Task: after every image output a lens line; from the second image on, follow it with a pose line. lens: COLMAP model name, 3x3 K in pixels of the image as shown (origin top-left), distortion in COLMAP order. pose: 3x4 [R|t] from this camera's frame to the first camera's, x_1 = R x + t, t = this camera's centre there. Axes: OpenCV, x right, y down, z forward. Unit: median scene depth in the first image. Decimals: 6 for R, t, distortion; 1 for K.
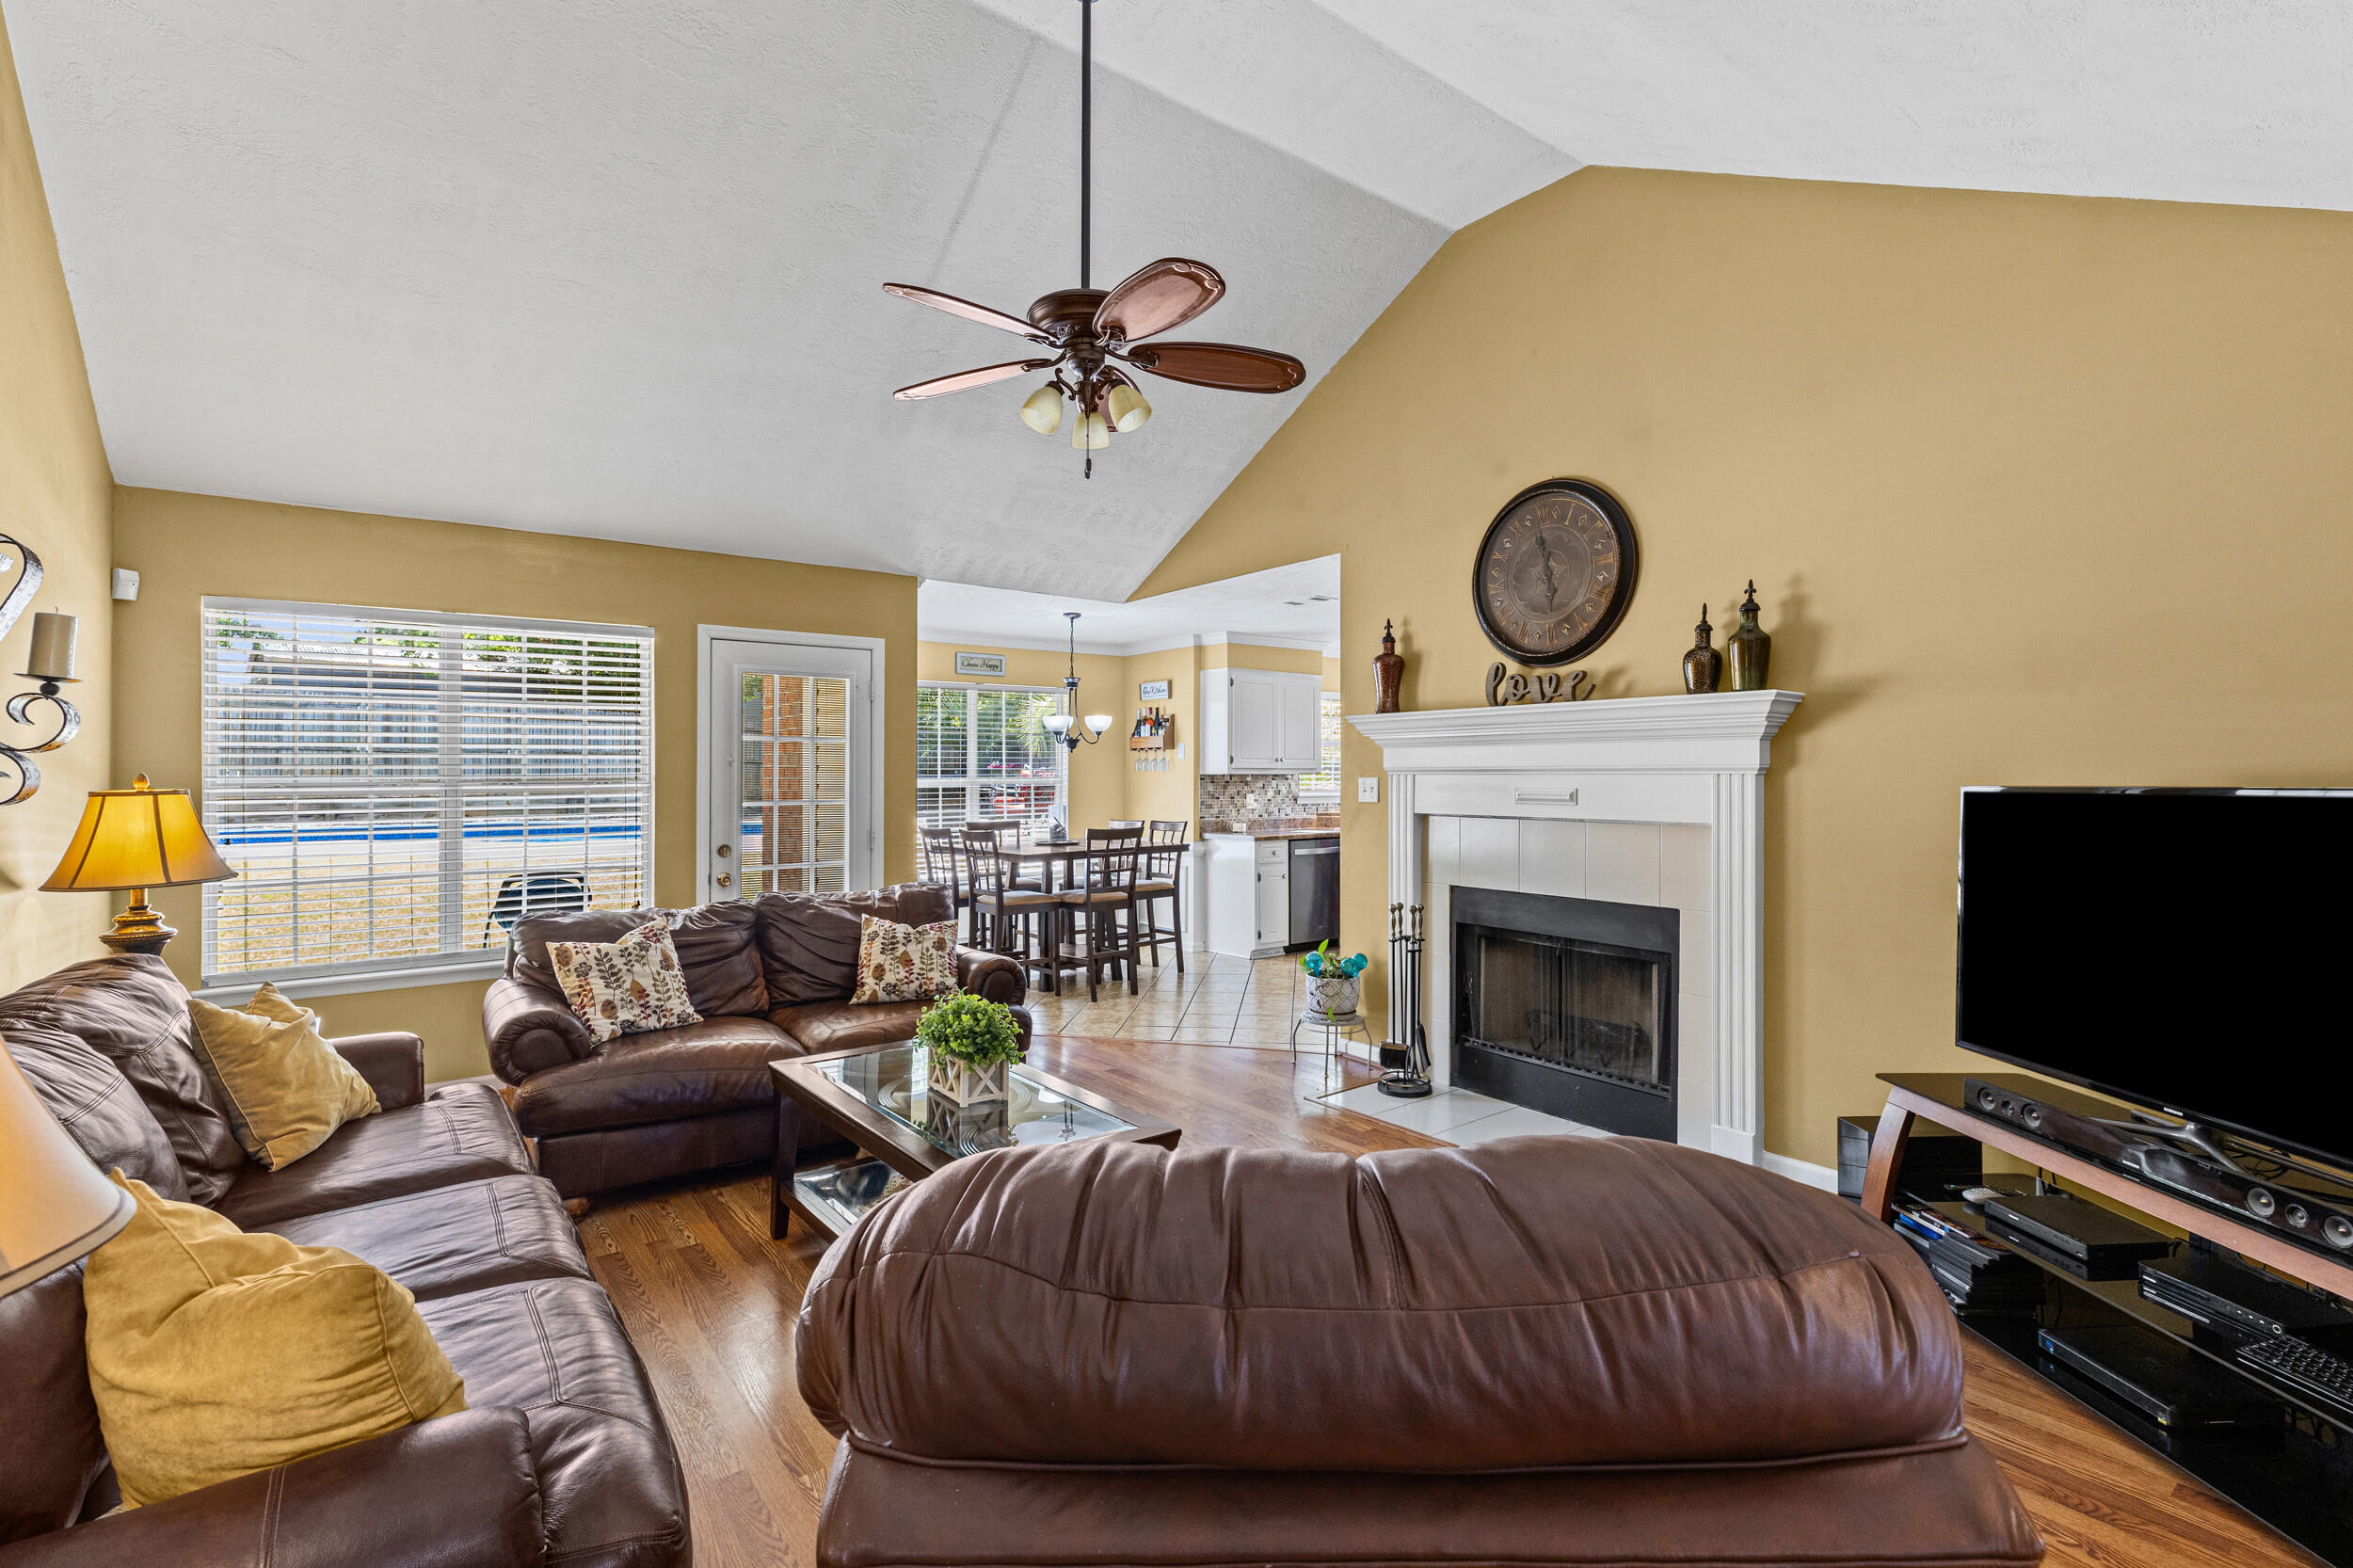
lens RADIAL K [[1054.7, 0, 1184.6], [0, 1054.7, 777.2], [0, 0, 1]] dist [0.008286, -0.000072]
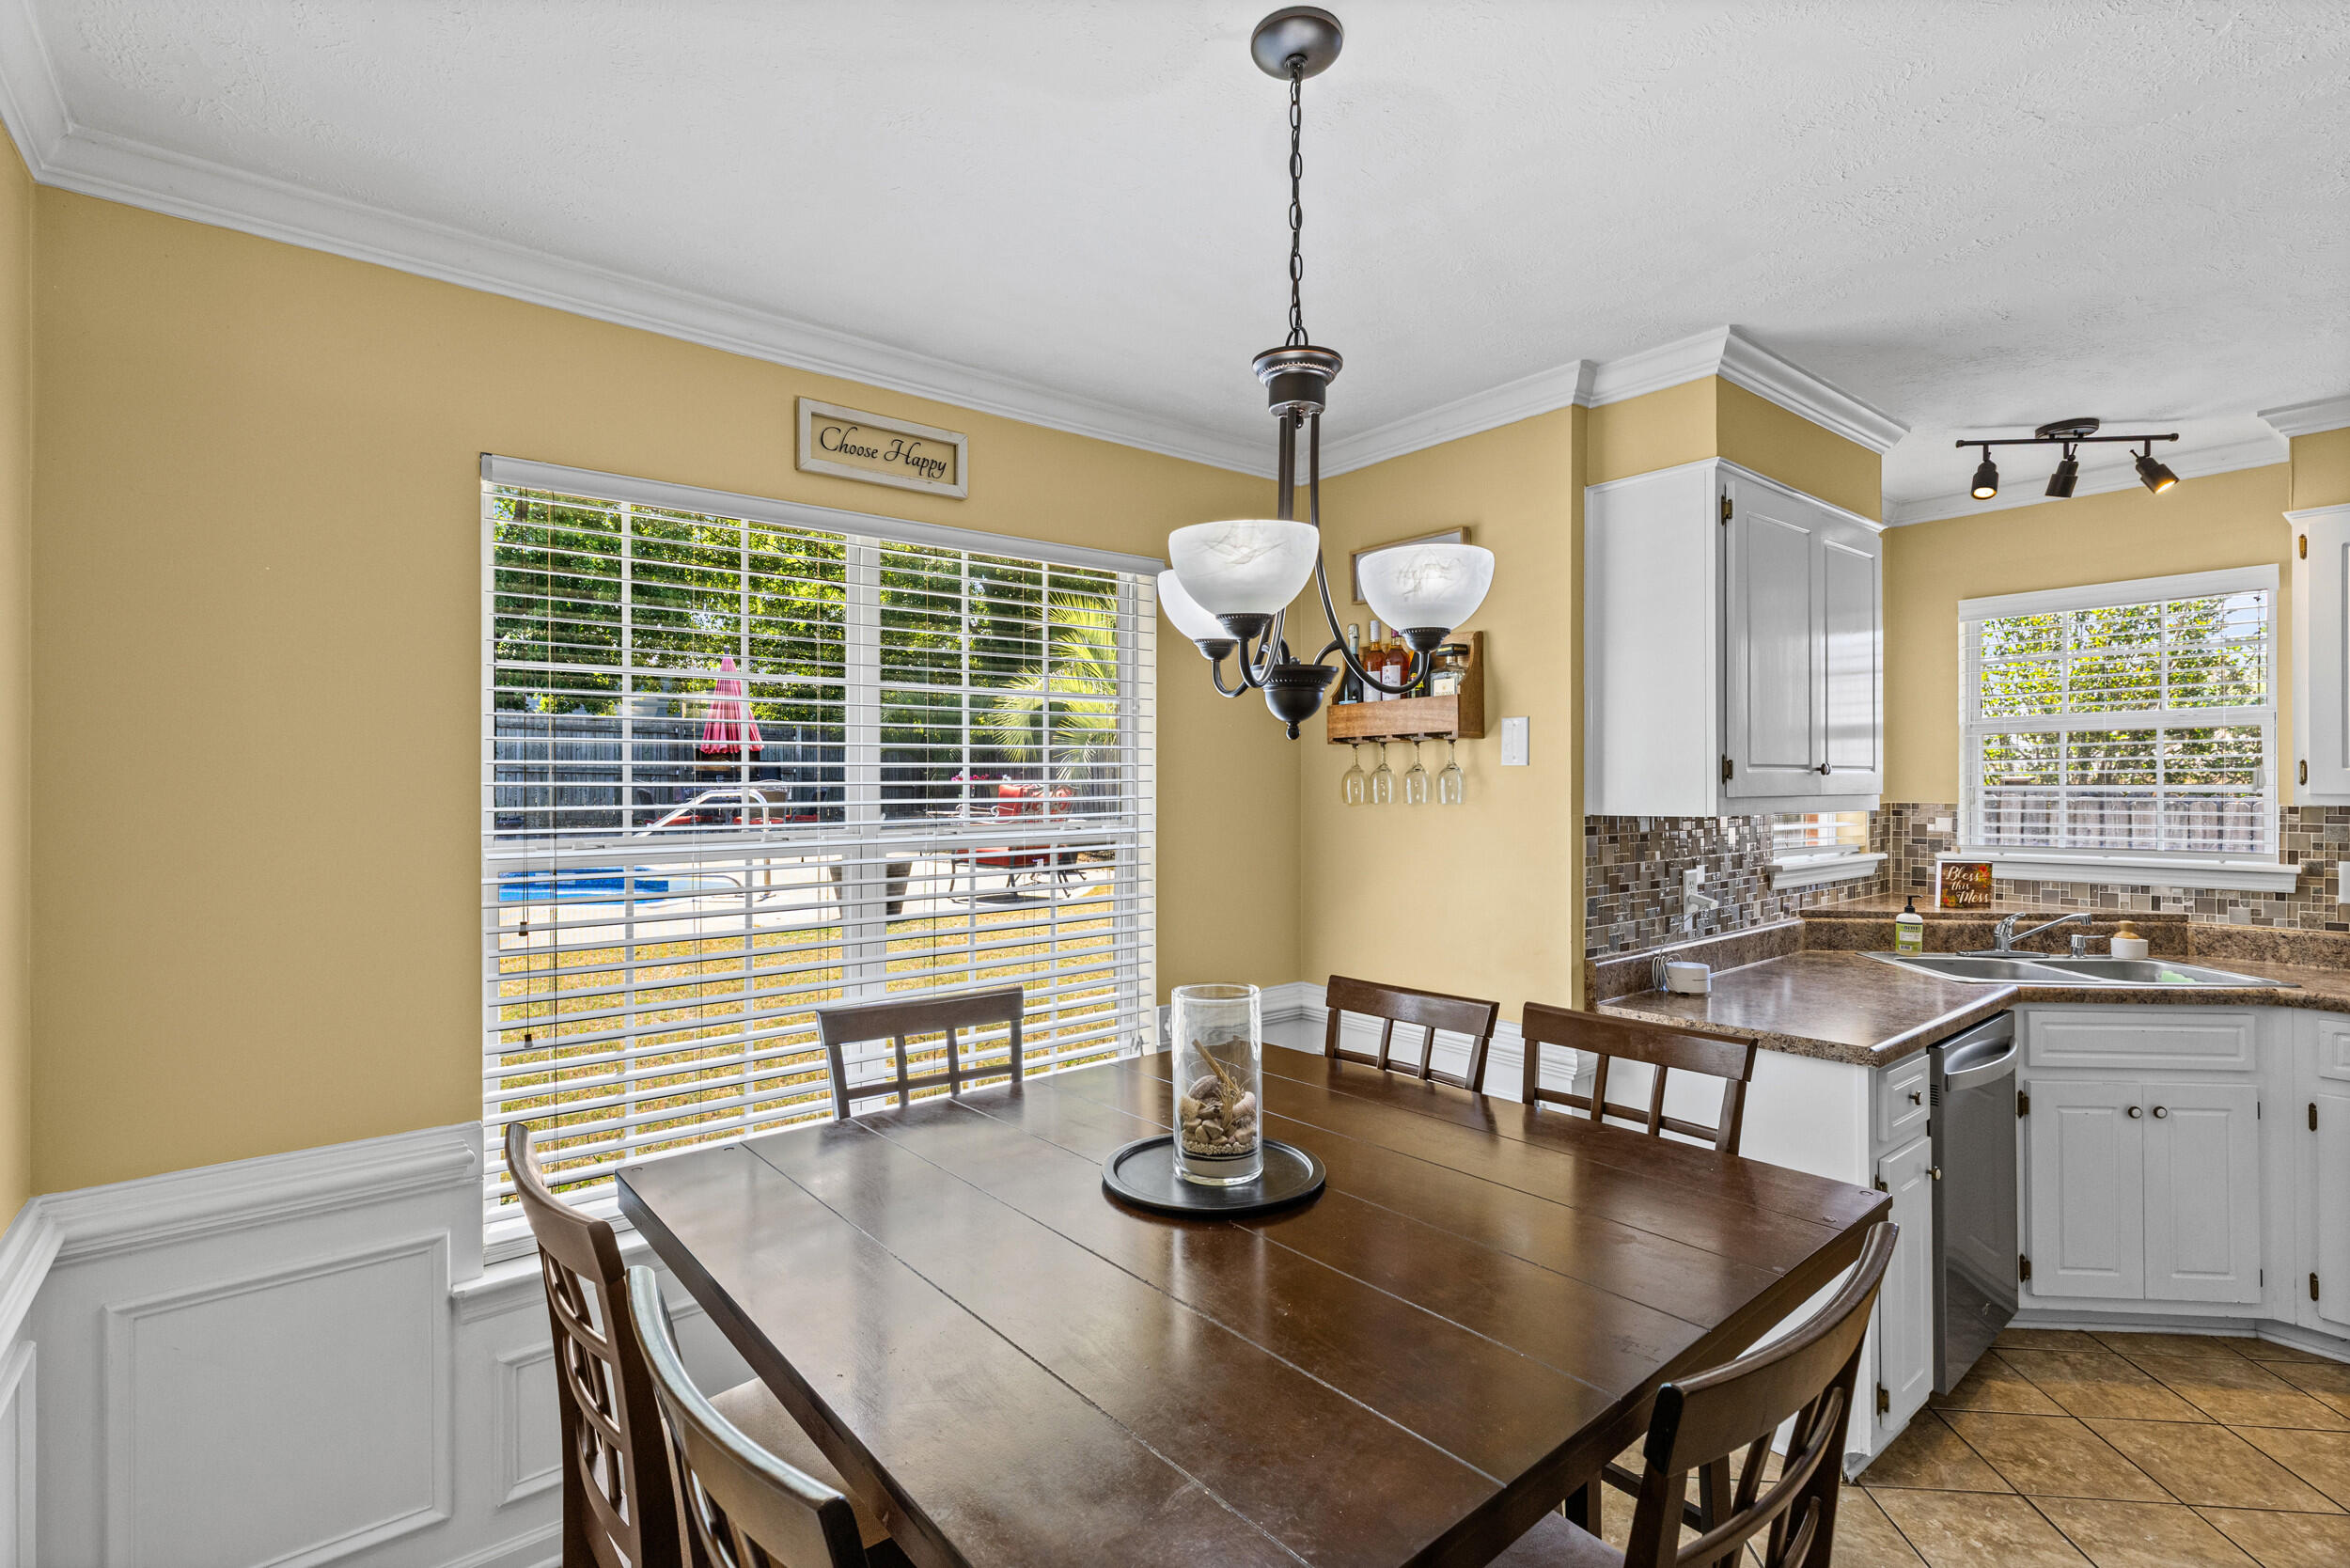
lens RADIAL K [[1082.7, 0, 1175.0], [0, 1082.7, 784.0], [0, 0, 1]] dist [0.002562, -0.000046]
pose [[0.999630, -0.002680, 0.027077, -0.218131], [0.002750, 0.999993, -0.002541, -0.022217], [-0.027070, 0.002614, 0.999630, 1.269080]]
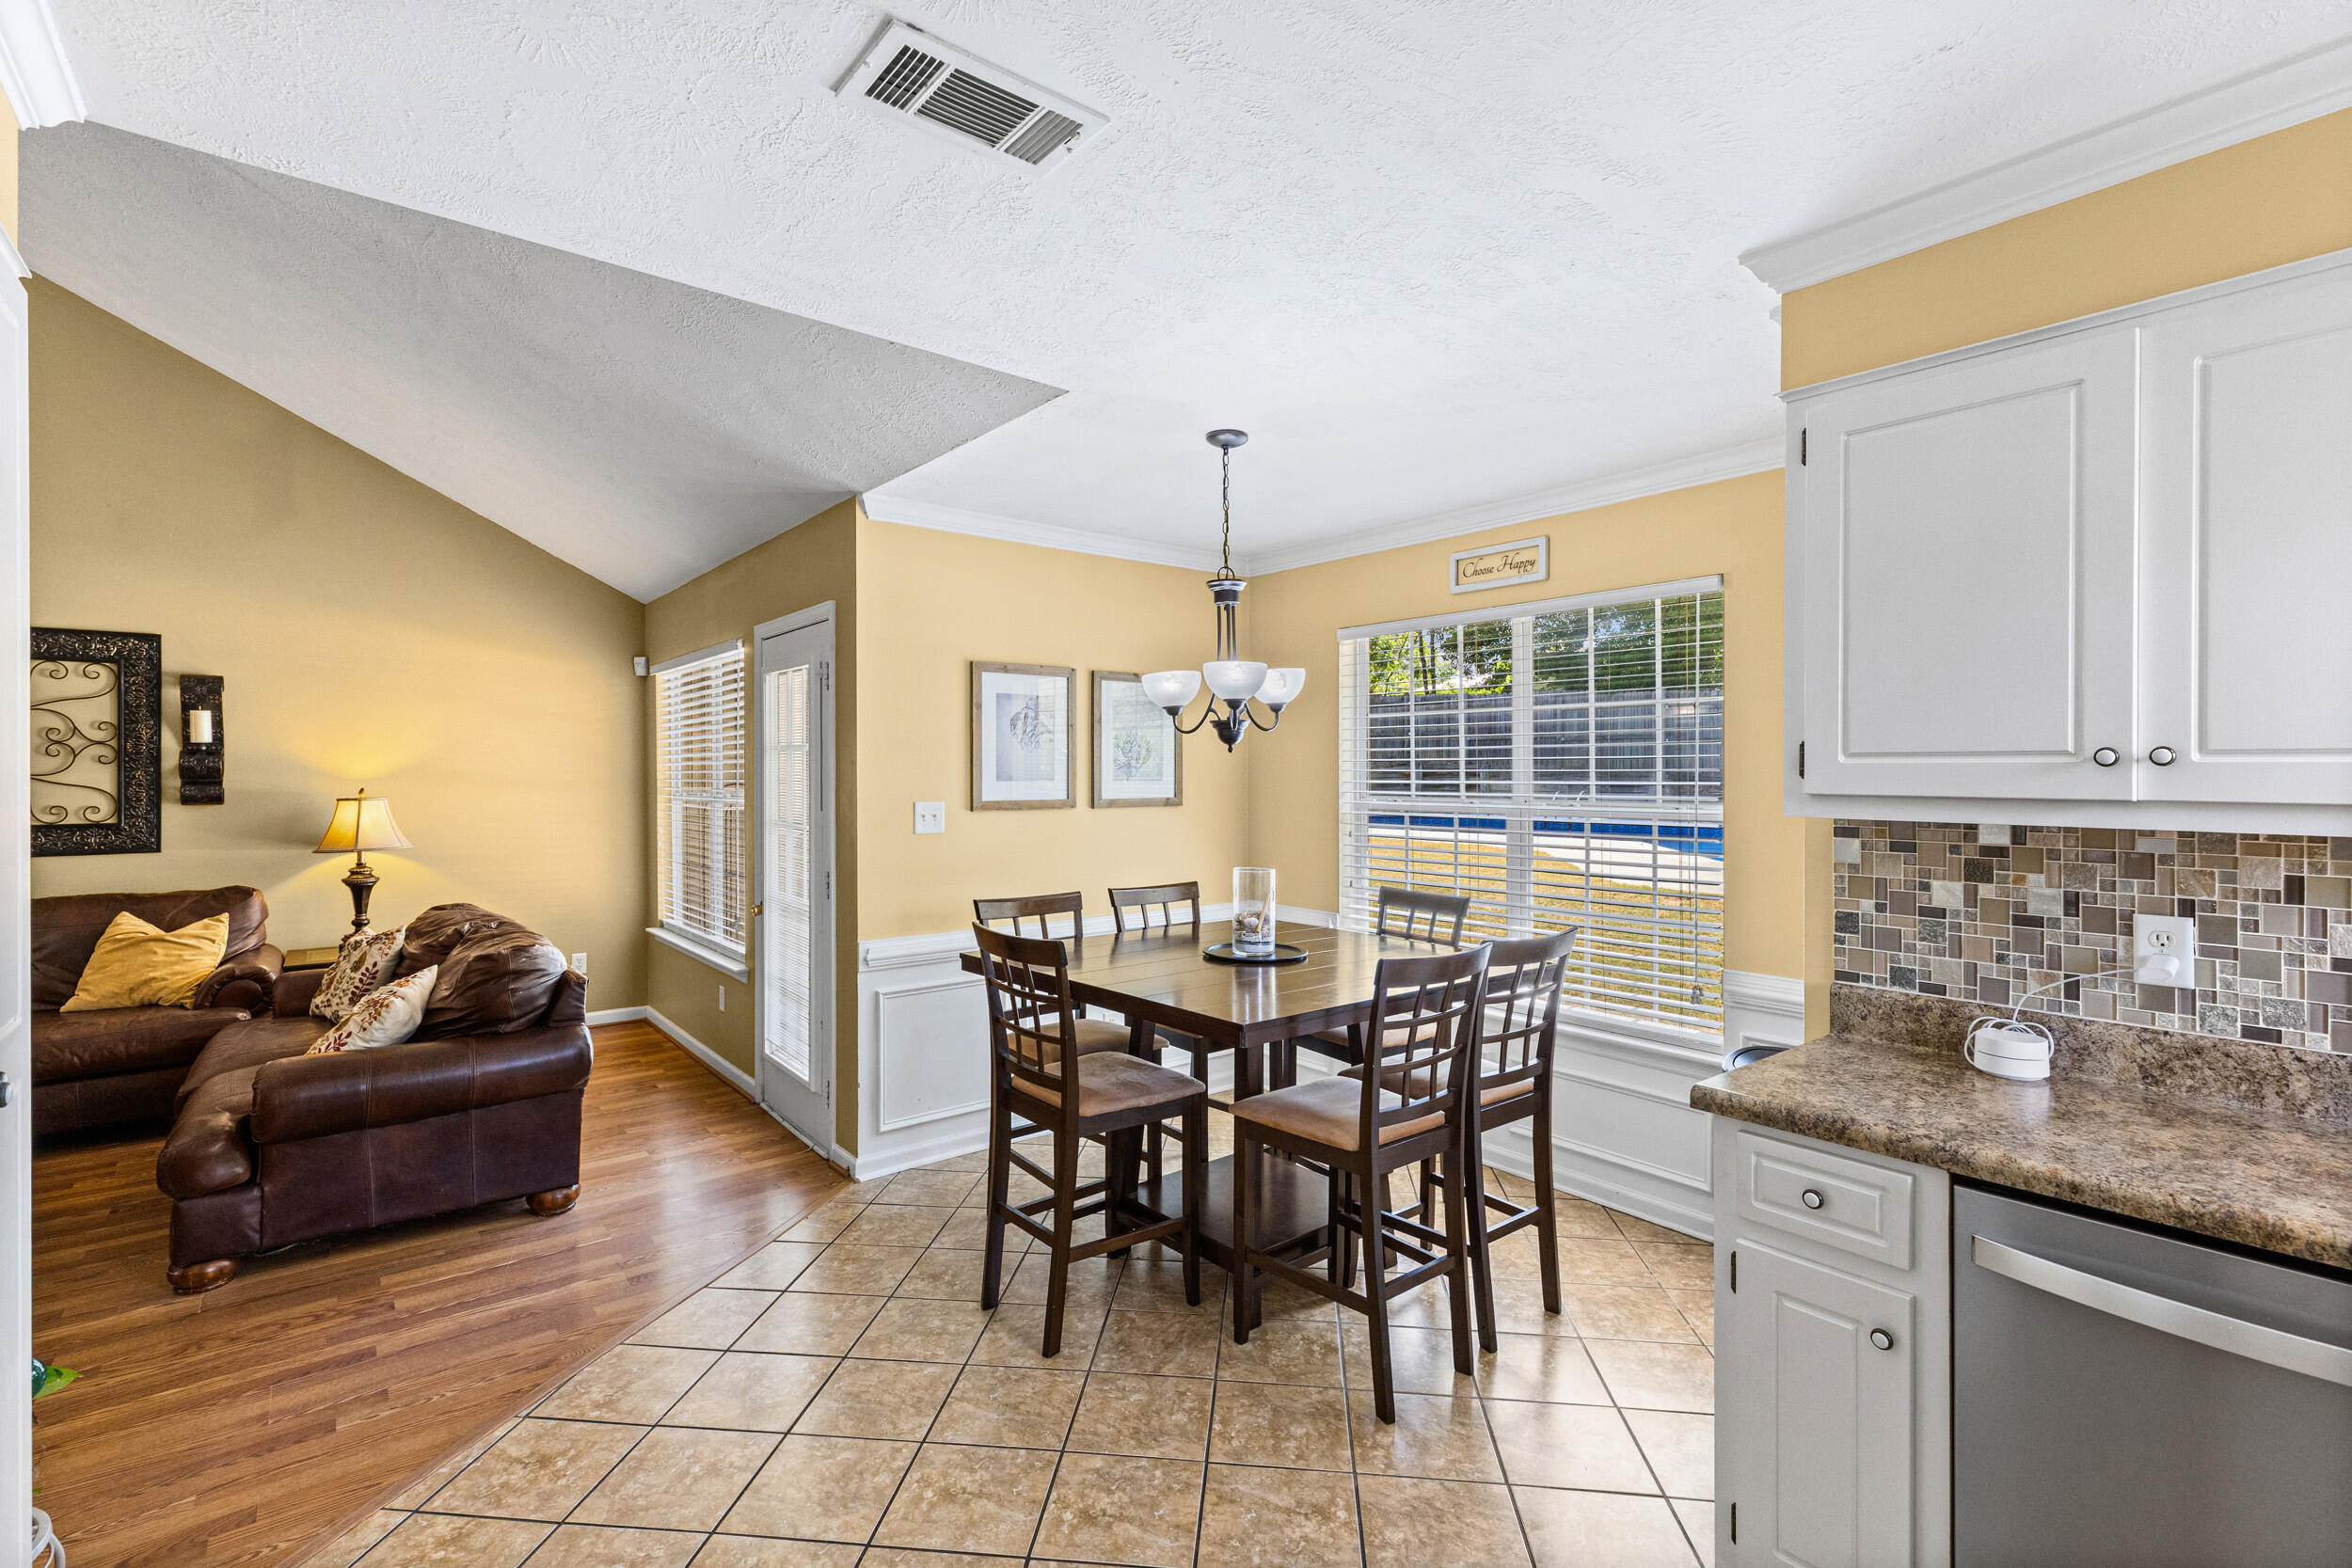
lens RADIAL K [[1061.2, 0, 1176.0], [0, 1061.2, 784.0], [0, 0, 1]] dist [0.001409, 0.000175]
pose [[0.018882, 0.016605, -0.999684, 0.527525], [-0.001015, 0.999862, 0.016589, -0.027803], [0.999821, 0.000701, 0.018897, 1.543131]]
